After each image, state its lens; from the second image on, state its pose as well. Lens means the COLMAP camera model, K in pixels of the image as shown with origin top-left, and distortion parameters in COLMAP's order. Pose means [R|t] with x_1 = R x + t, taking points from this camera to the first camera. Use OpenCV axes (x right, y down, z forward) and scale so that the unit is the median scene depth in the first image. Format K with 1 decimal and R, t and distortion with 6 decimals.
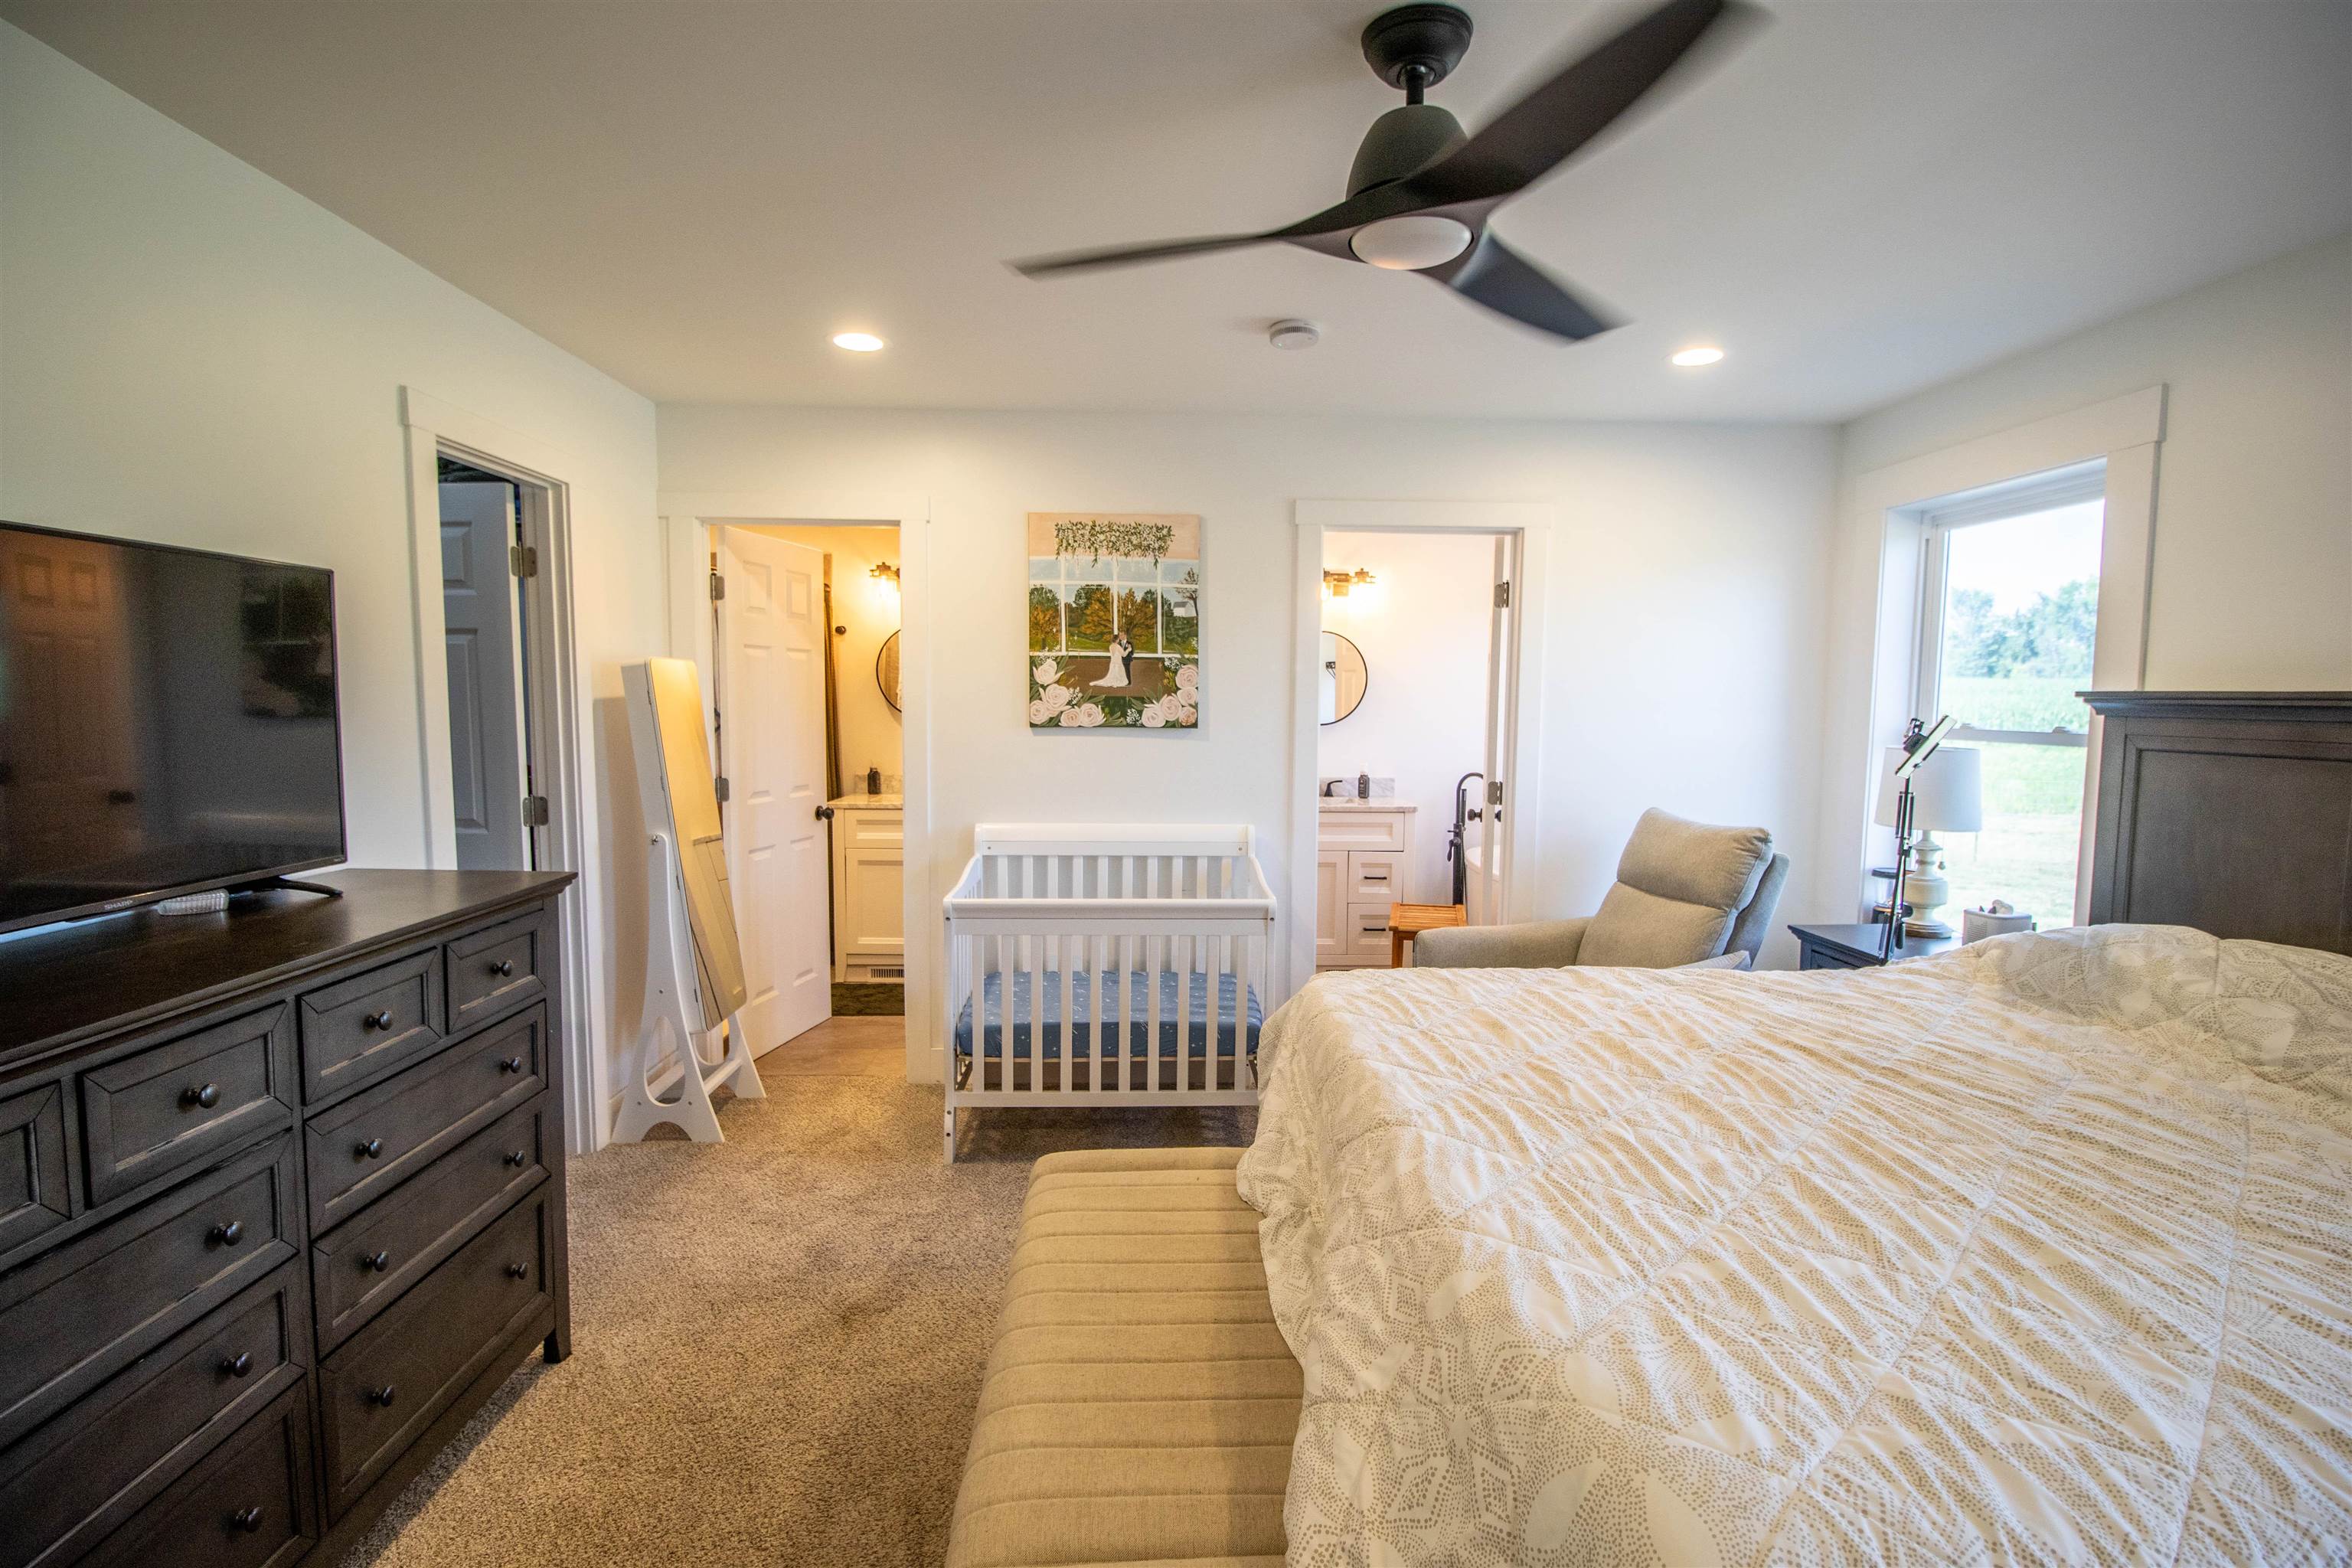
lens RADIAL K [[1112.6, 0, 1175.4], [0, 1112.6, 783.5], [0, 0, 1]] dist [-0.002854, -0.000534]
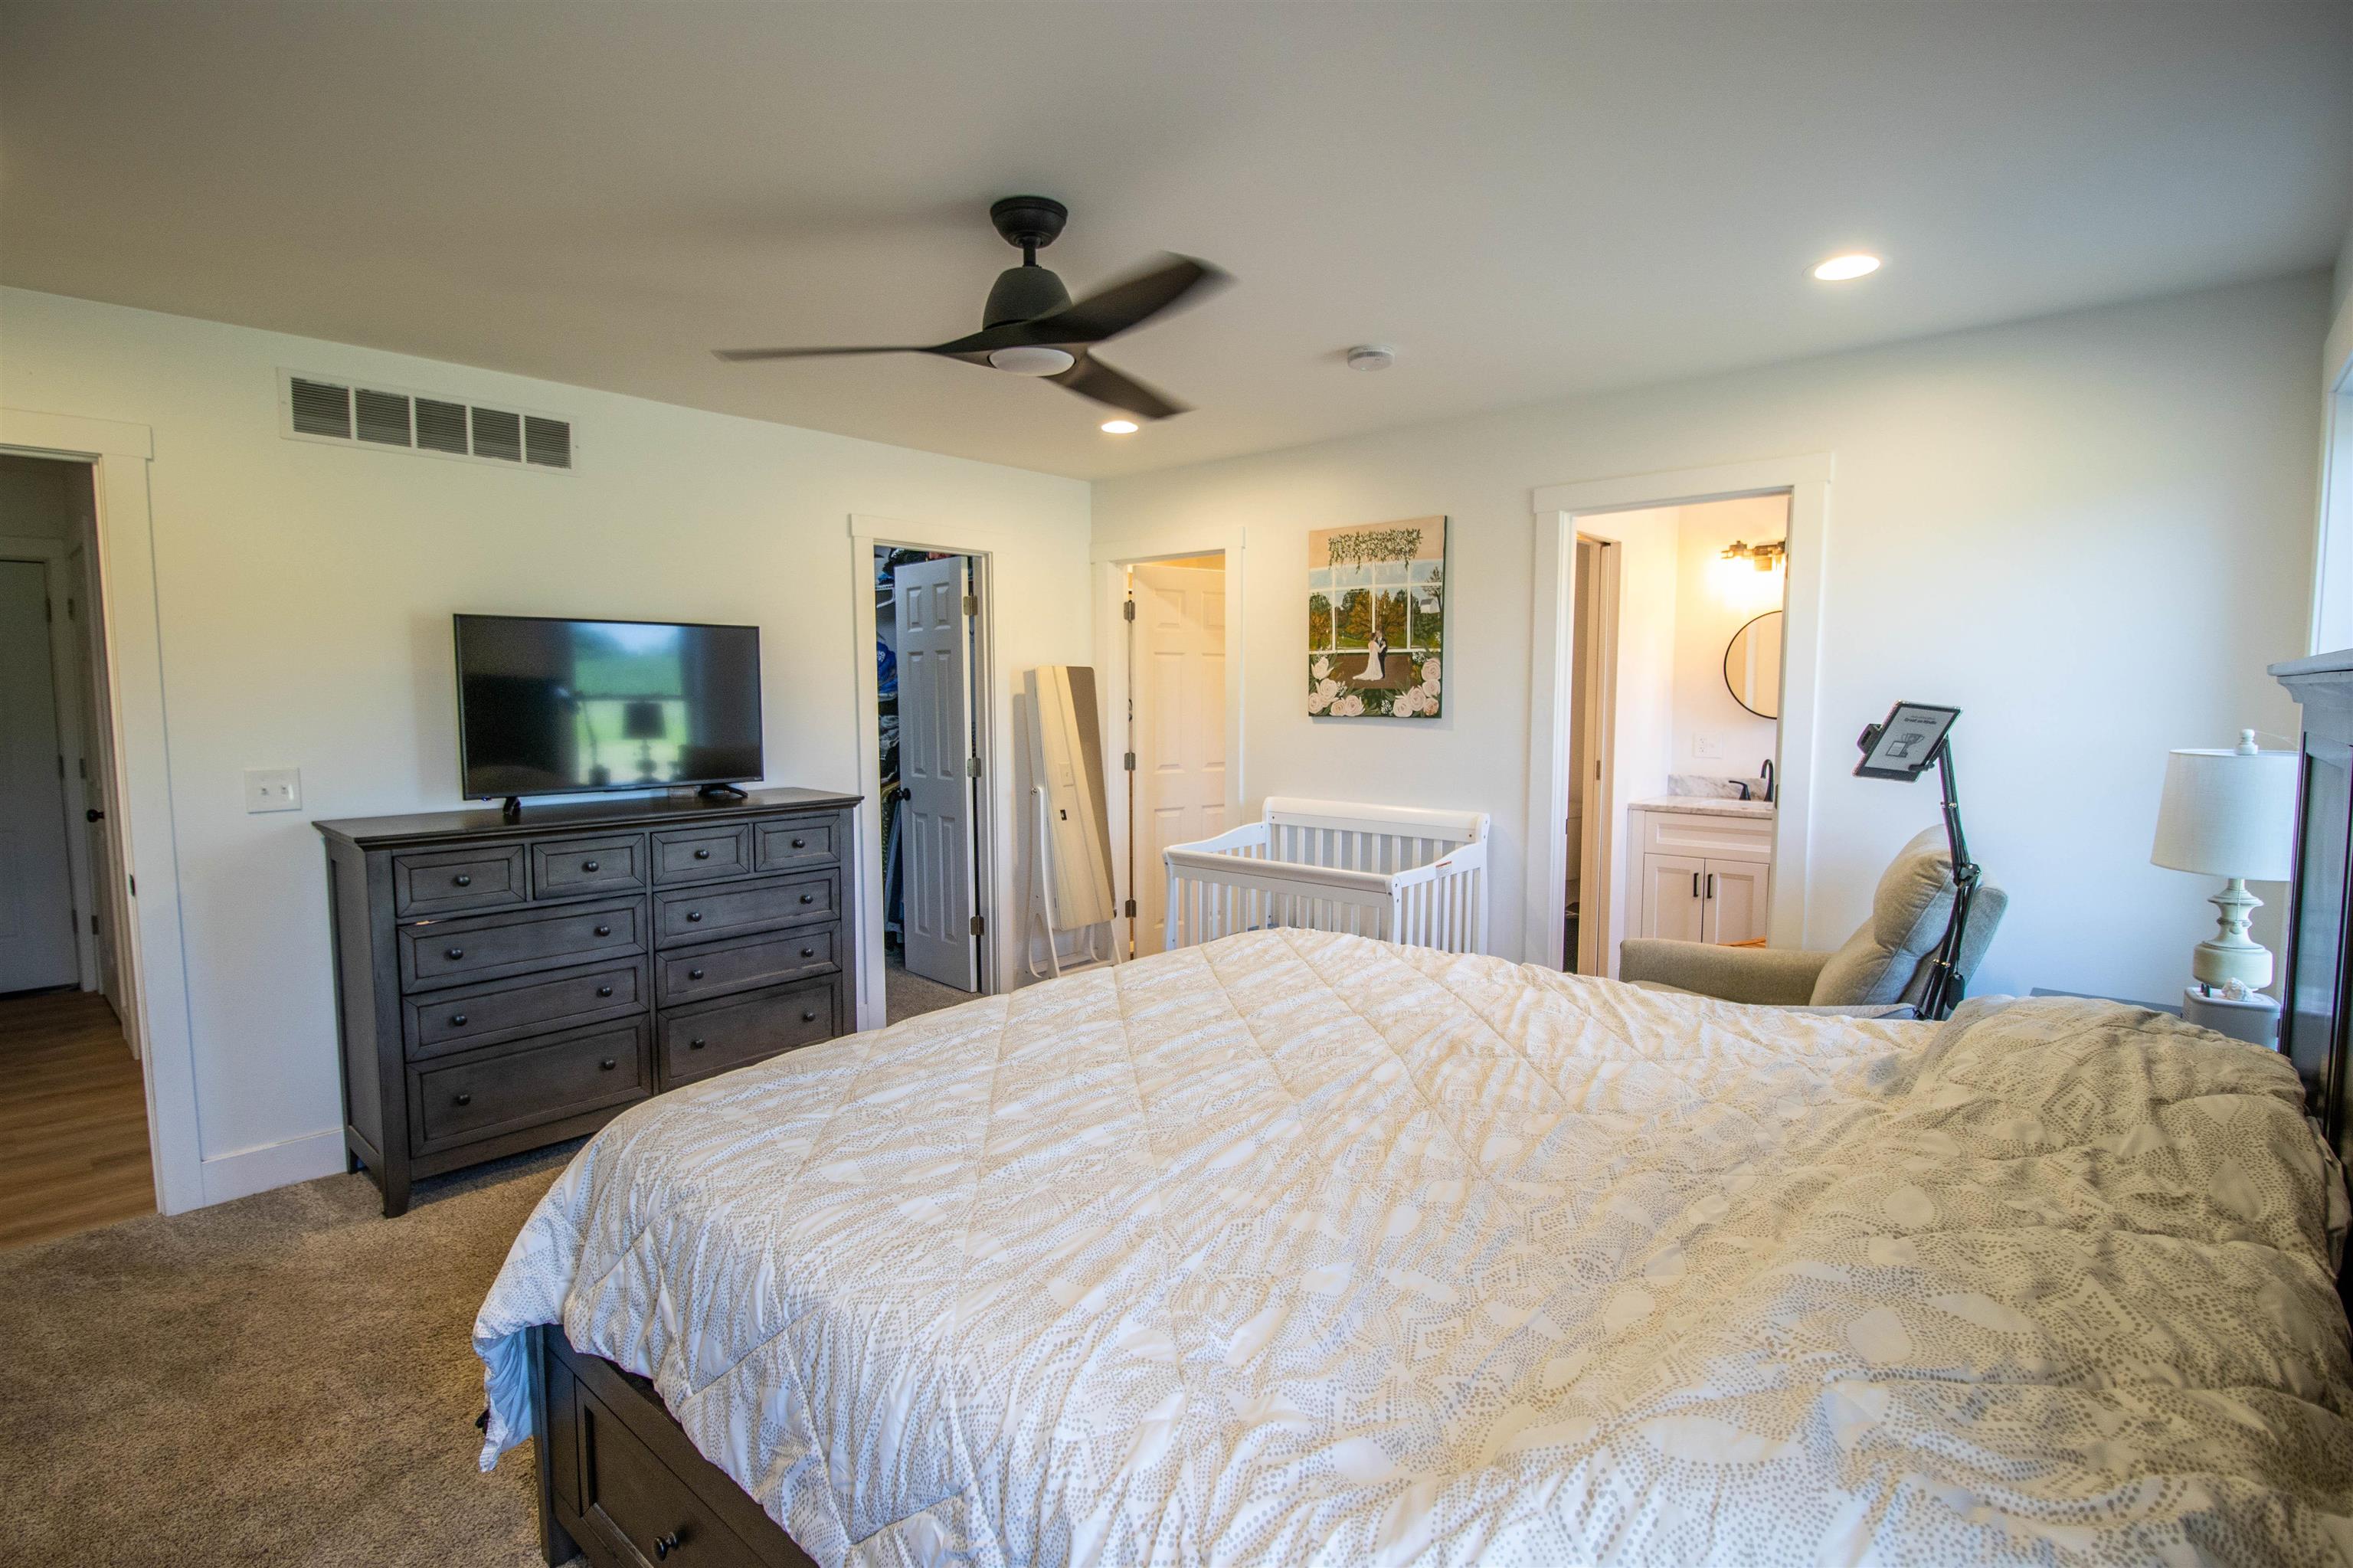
lens RADIAL K [[1113.1, 0, 1155.8], [0, 1113.1, 786.4], [0, 0, 1]] dist [-0.002854, -0.000534]
pose [[0.716500, 0.049176, -0.695851, 0.568986], [-0.046891, 0.998651, 0.022292, 0.004024], [0.696009, 0.016657, 0.717840, 0.058205]]
